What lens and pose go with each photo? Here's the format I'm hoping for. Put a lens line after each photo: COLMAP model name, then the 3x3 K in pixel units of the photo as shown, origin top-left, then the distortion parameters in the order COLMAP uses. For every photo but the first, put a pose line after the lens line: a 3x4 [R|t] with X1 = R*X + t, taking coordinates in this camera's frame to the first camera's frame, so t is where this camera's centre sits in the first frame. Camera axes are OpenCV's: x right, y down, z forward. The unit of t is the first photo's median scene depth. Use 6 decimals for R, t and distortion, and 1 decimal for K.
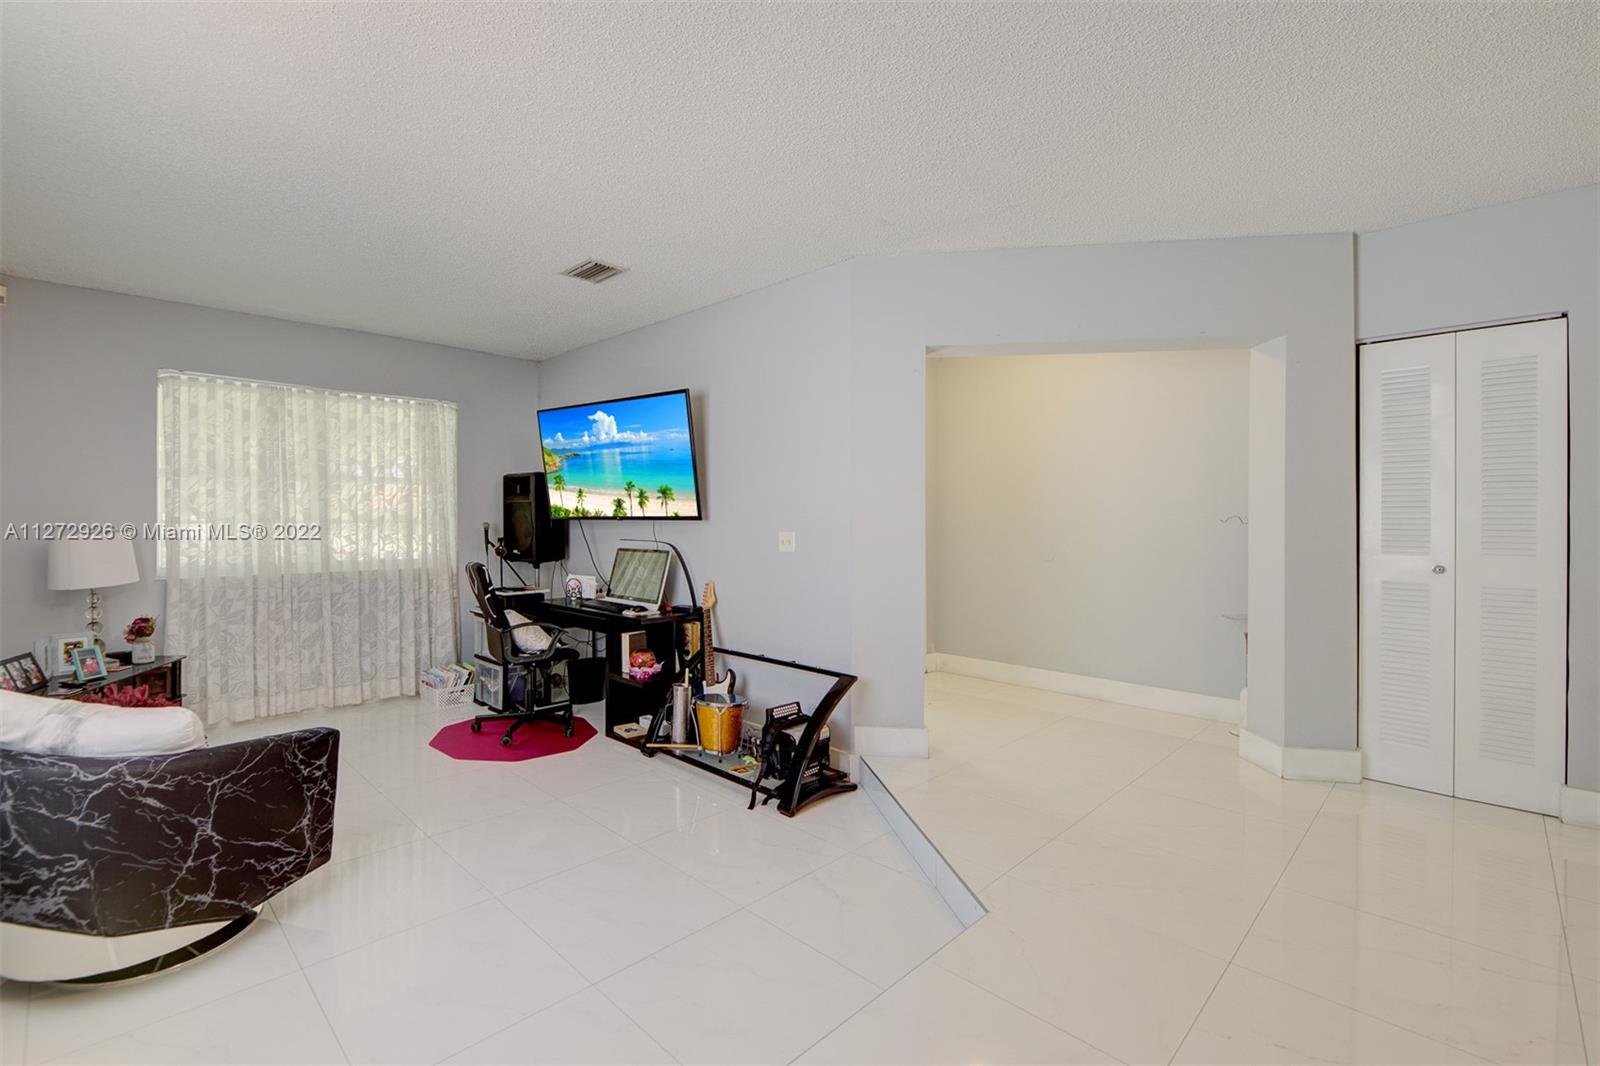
lens RADIAL K [[719.5, 0, 789.4], [0, 719.5, 519.8], [0, 0, 1]] dist [-0.000721, -0.000726]
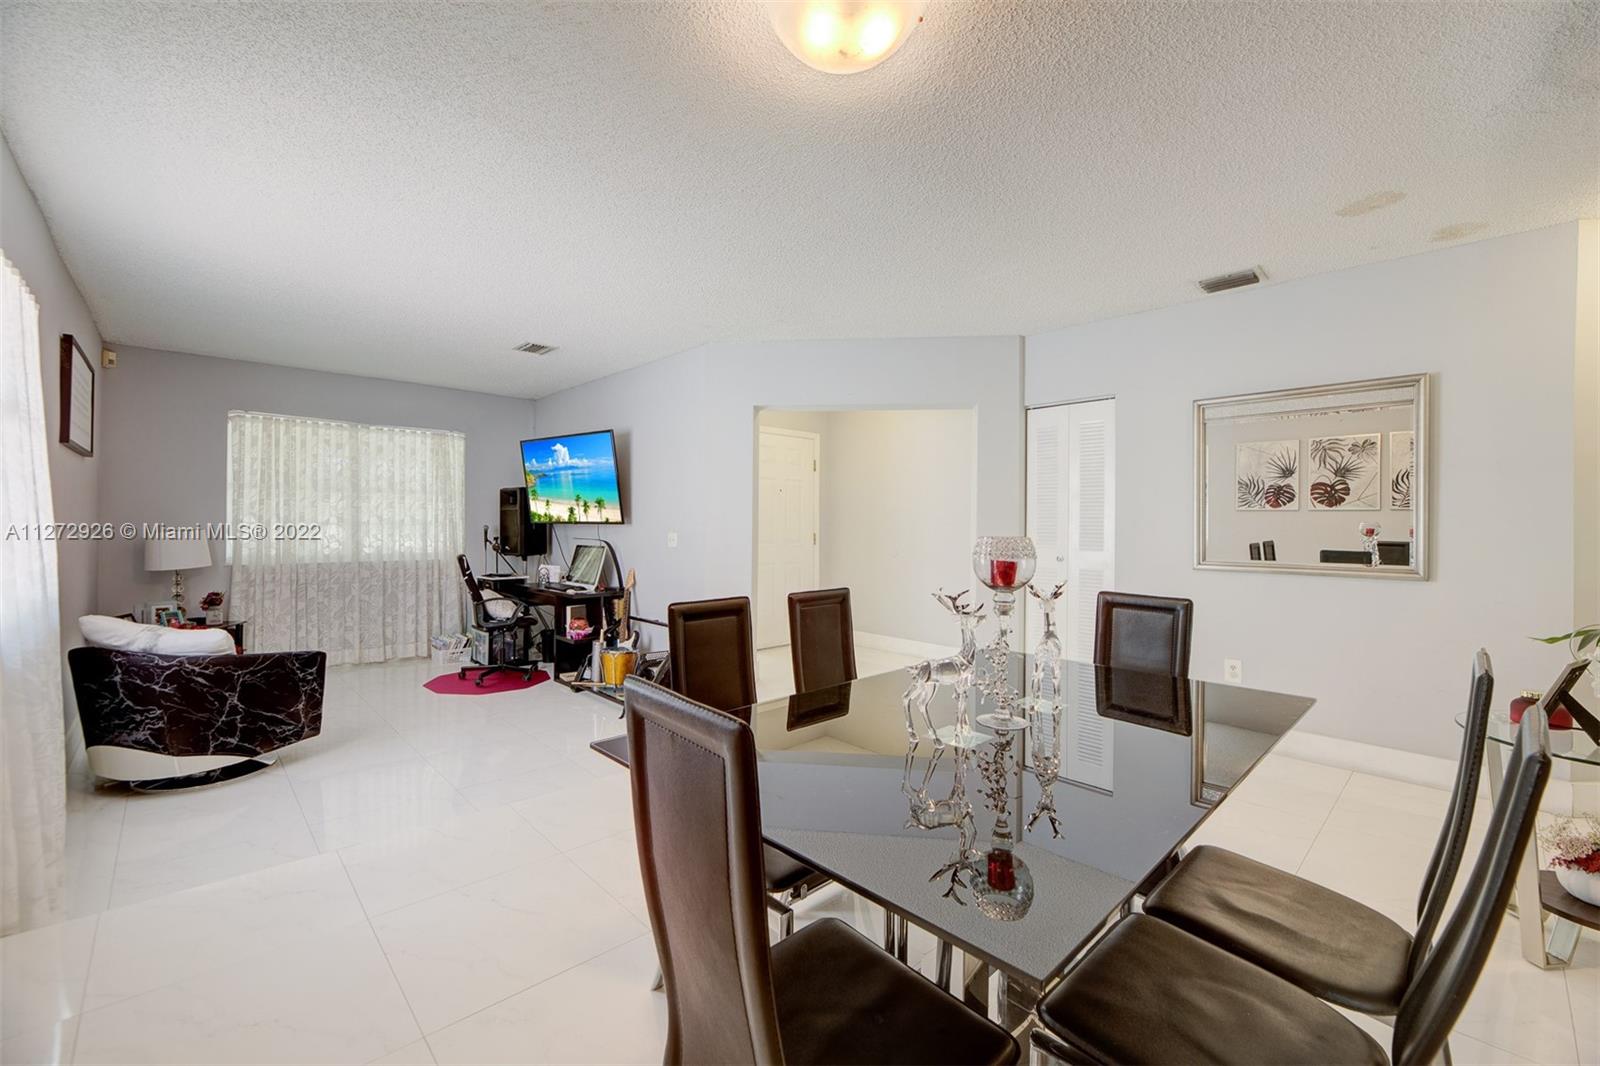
lens RADIAL K [[630.0, 0, 808.4], [0, 630.0, 522.2], [0, 0, 1]] dist [-0.001274, -0.000028]
pose [[0.999938, 0.006630, 0.008986, 0.229409], [-0.006576, 0.999961, -0.005965, 0.002266], [-0.009025, 0.005906, 0.999942, -0.218381]]
